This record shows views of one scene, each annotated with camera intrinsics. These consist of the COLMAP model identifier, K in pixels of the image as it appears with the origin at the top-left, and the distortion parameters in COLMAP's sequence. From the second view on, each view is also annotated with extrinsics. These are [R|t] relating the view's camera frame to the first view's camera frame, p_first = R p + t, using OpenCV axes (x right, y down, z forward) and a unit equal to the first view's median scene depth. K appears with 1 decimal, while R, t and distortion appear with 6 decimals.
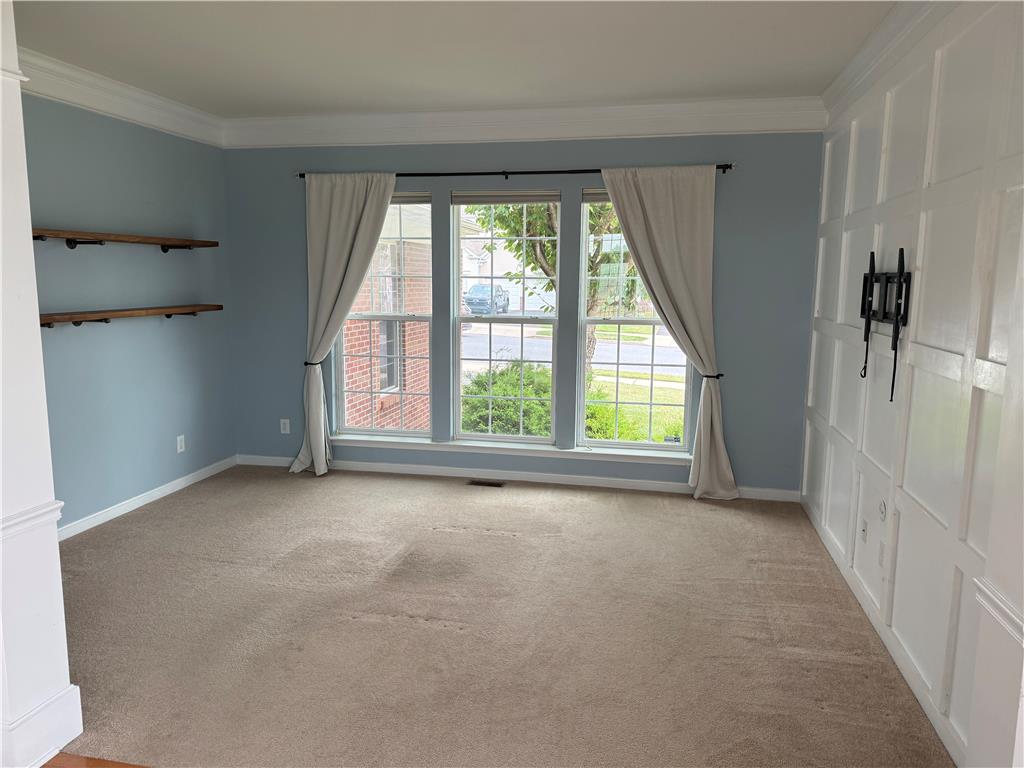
lens RADIAL K [[715.8, 0, 520.5], [0, 715.8, 384.2], [0, 0, 1]] dist [0.067090, -0.051306]
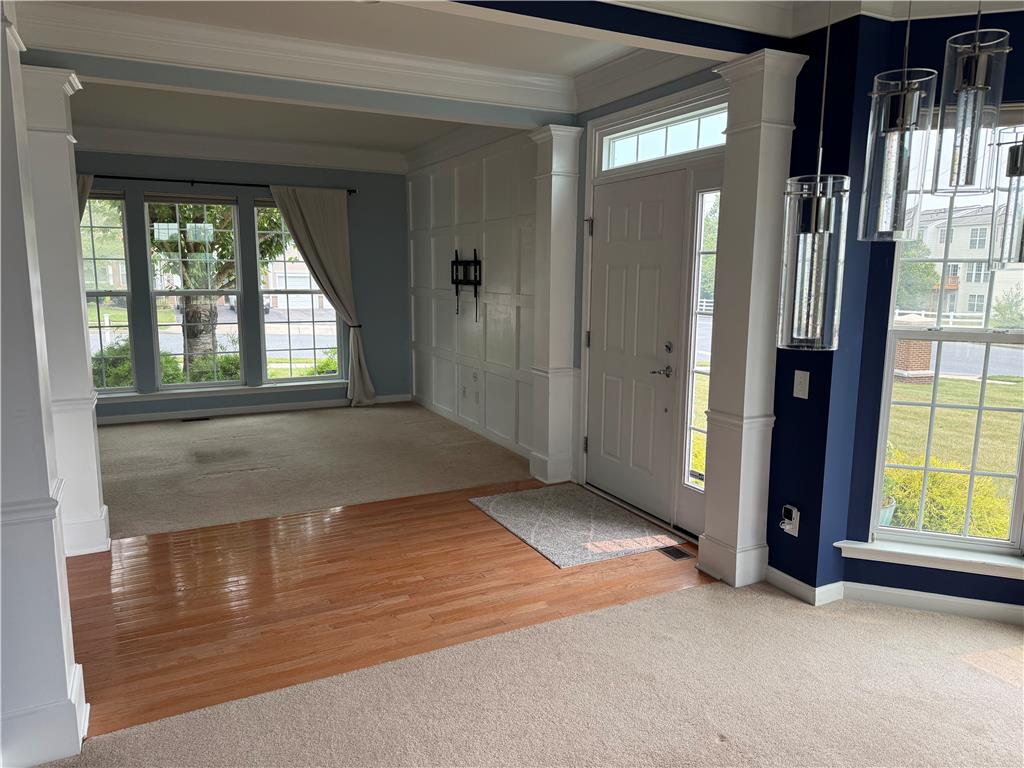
lens RADIAL K [[715.8, 0, 513.2], [0, 715.8, 379.1], [0, 0, 1]] dist [0.067090, -0.051306]
pose [[0.792450, -0.094608, 0.602555, -0.409138], [0.087629, 0.995308, 0.041029, 0.068713], [-0.603610, 0.020288, 0.797022, -0.434274]]
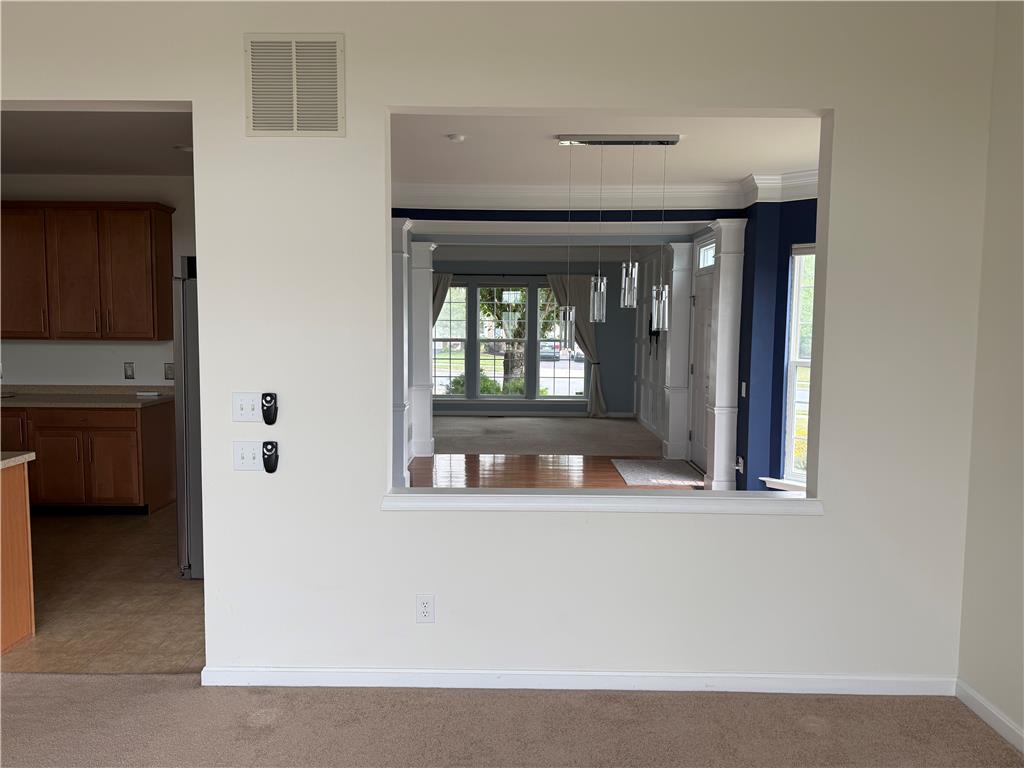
lens RADIAL K [[715.8, 0, 512.8], [0, 715.8, 378.2], [0, 0, 1]] dist [0.067090, -0.051306]
pose [[0.984475, -0.012154, 0.175101, -0.402090], [0.023457, 0.997762, -0.062623, 0.174632], [-0.173948, 0.065758, 0.982557, -1.217785]]
